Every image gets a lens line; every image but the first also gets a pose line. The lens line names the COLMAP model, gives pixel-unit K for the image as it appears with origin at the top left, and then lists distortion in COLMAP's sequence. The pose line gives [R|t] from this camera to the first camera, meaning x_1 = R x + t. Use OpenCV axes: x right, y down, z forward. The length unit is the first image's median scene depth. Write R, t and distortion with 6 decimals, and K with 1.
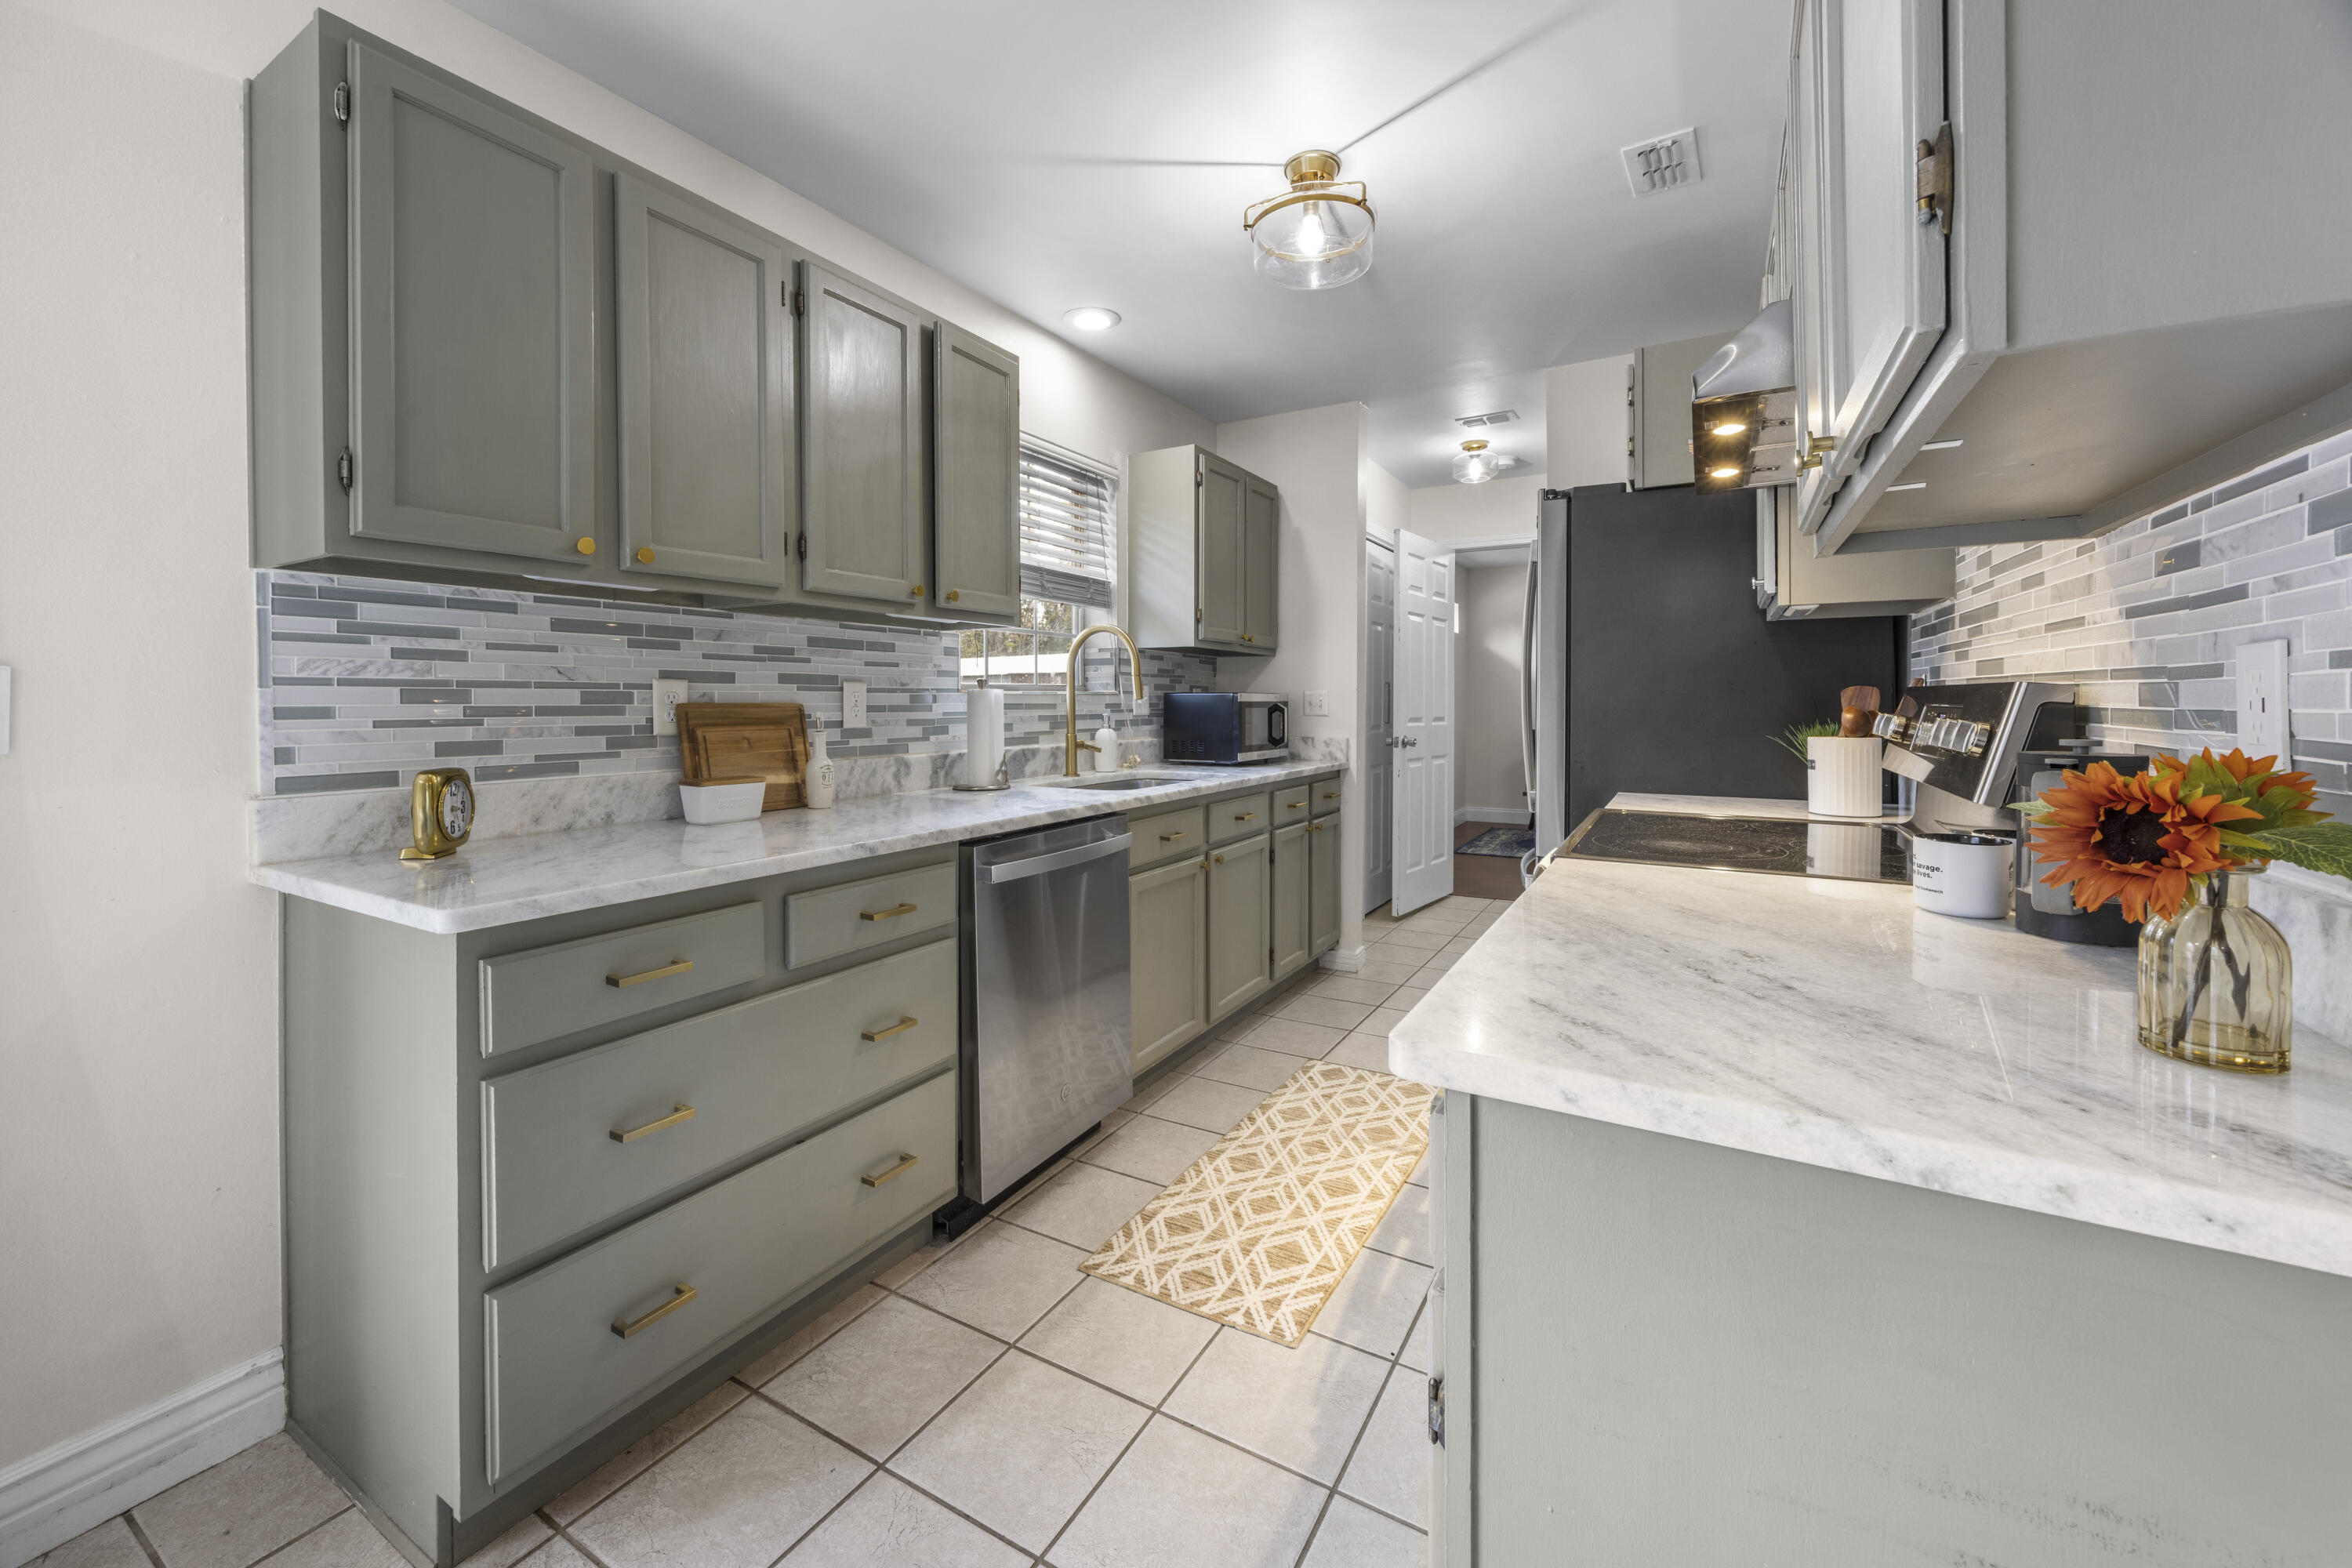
lens RADIAL K [[930.9, 0, 1160.9], [0, 930.9, 711.3], [0, 0, 1]] dist [-0.000170, -0.000200]
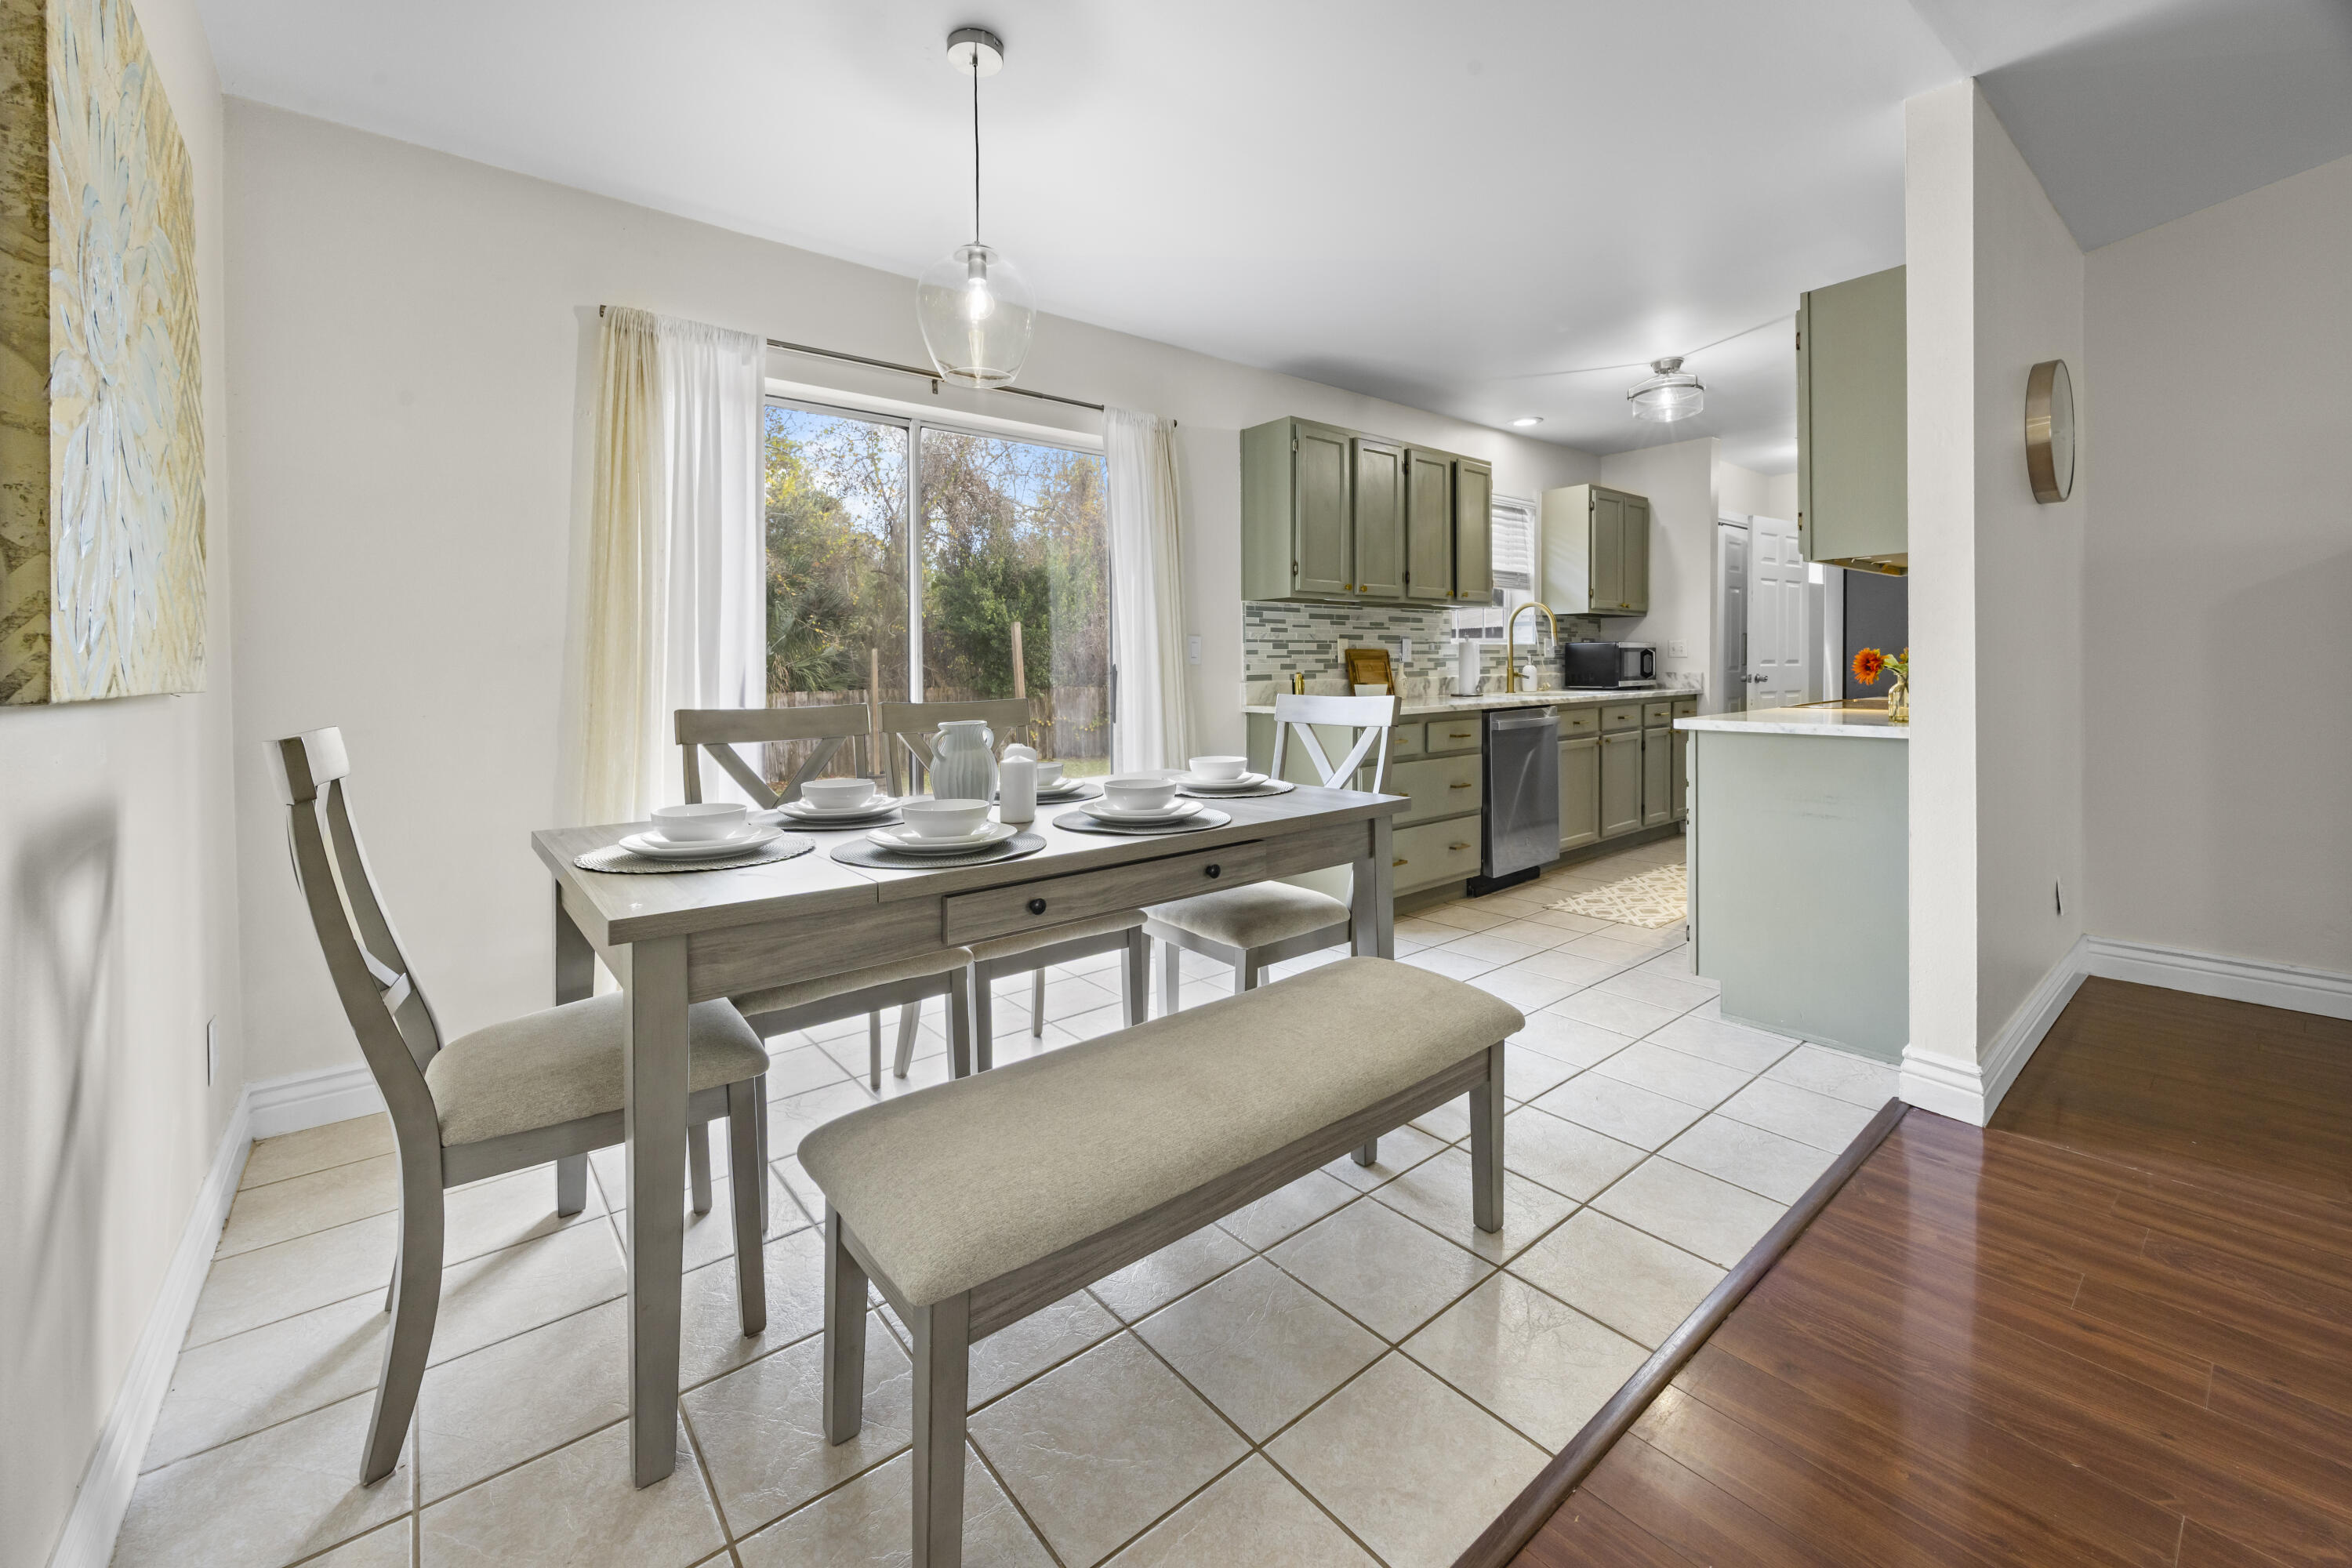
lens RADIAL K [[930.9, 0, 1167.5], [0, 930.9, 693.2], [0, 0, 1]] dist [-0.000170, -0.000200]
pose [[0.937659, -0.000943, -0.347555, -0.105997], [0.008580, 0.999754, 0.020437, 0.034805], [0.347450, -0.022145, 0.937437, -0.907329]]
